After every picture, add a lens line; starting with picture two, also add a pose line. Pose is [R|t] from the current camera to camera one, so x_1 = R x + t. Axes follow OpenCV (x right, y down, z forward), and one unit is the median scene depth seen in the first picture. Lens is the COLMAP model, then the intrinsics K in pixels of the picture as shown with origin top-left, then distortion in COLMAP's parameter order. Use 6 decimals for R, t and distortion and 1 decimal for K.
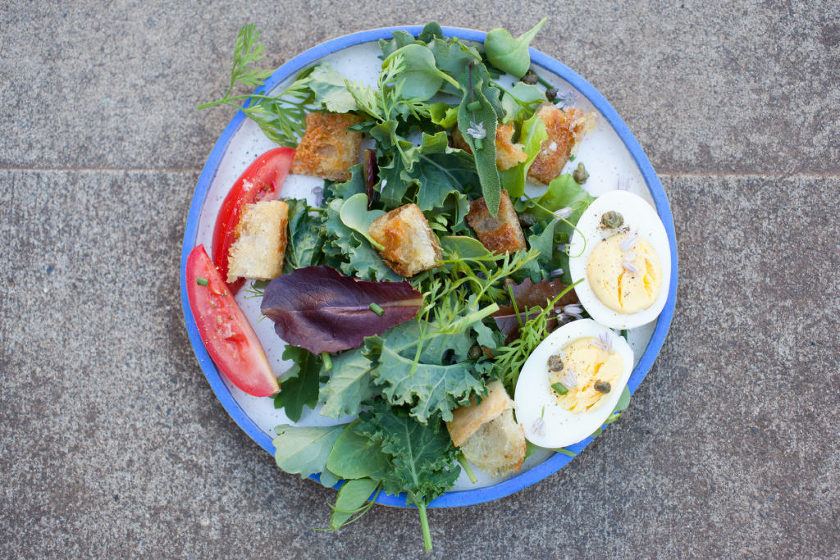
lens RADIAL K [[1212.0, 0, 420.0], [0, 1212.0, 280.0], [0, 0, 1]] dist [-0.030007, 0.074625]
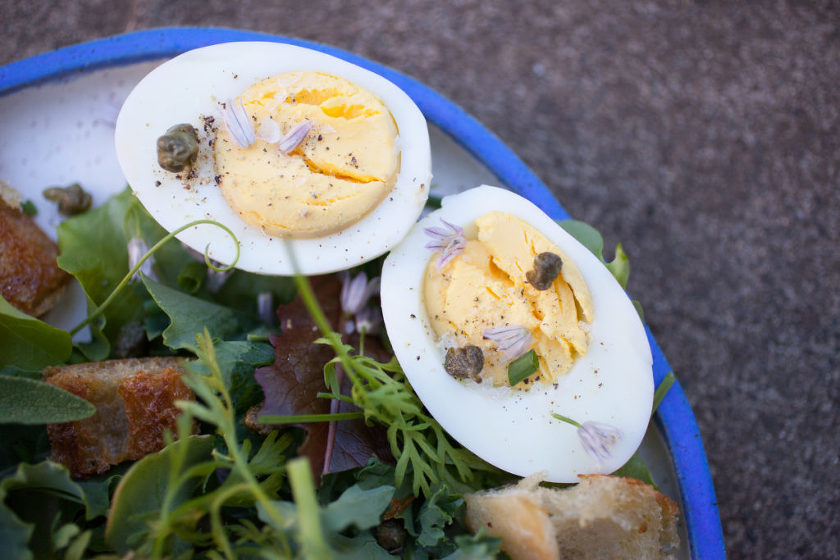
lens RADIAL K [[1212.0, 0, 420.0], [0, 1212.0, 280.0], [0, 0, 1]] dist [-0.030007, 0.074625]
pose [[0.250578, -0.948274, 0.194905, 0.050879], [0.962166, 0.266194, 0.058116, 0.020491], [-0.106993, 0.172968, 0.979099, 0.566227]]
